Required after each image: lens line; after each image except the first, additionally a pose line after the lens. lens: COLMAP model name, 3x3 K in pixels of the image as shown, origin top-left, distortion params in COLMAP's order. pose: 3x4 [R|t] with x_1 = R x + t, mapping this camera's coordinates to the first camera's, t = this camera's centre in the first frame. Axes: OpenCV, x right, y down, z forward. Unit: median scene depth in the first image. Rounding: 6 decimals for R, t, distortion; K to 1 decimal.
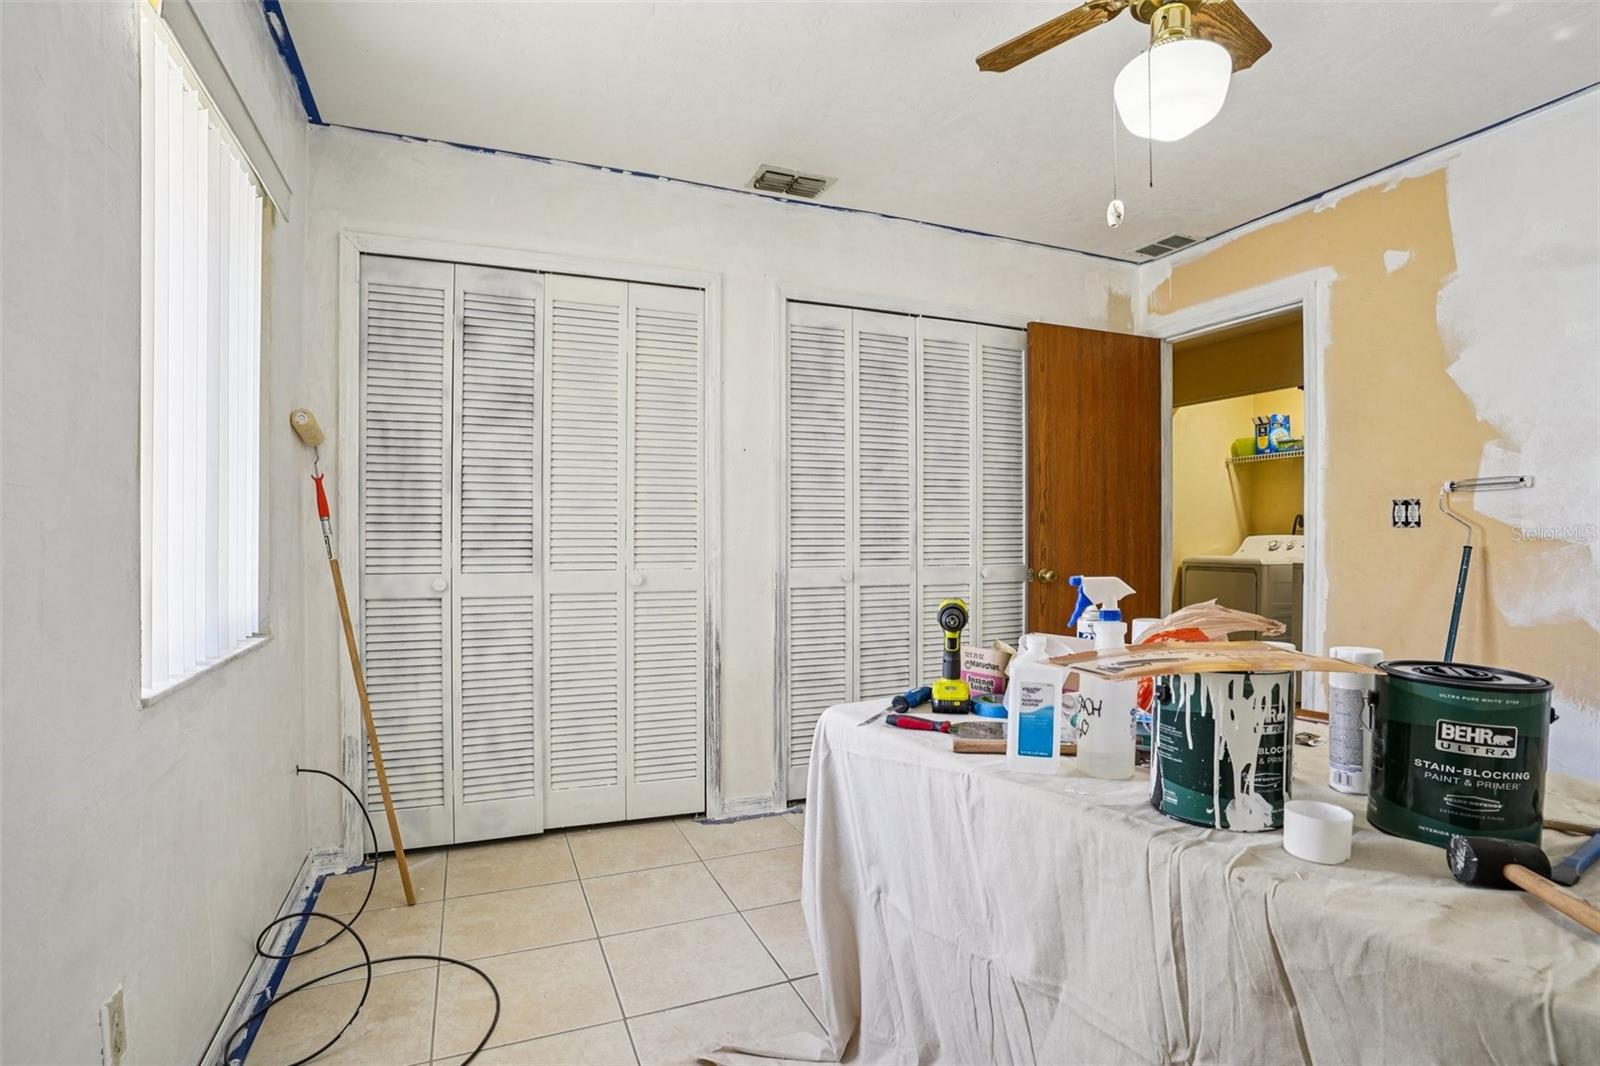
lens RADIAL K [[787.9, 0, 799.7], [0, 787.9, 535.6], [0, 0, 1]] dist [-0.059091, 0.024505]
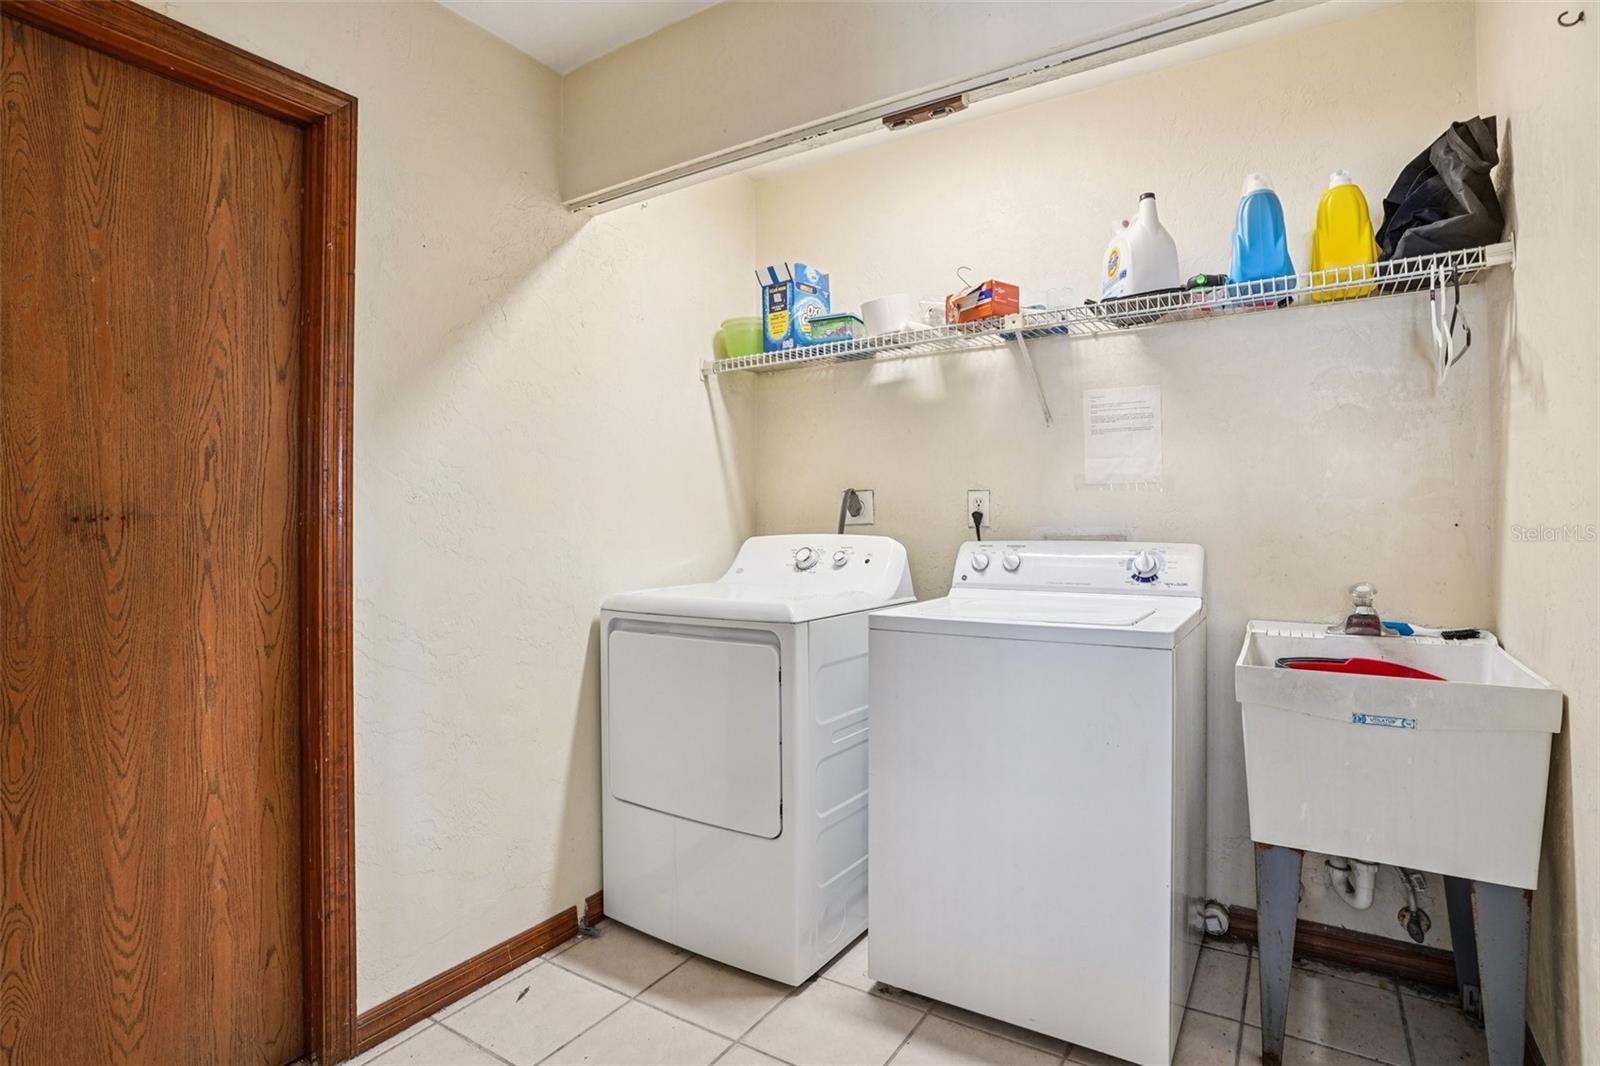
lens RADIAL K [[787.9, 0, 799.9], [0, 787.9, 527.8], [0, 0, 1]] dist [-0.059091, 0.024505]
pose [[0.825887, -0.007502, 0.563785, 0.358286], [0.011687, 0.999924, -0.003815, -0.002869], [-0.563714, 0.009740, 0.825913, 0.628712]]
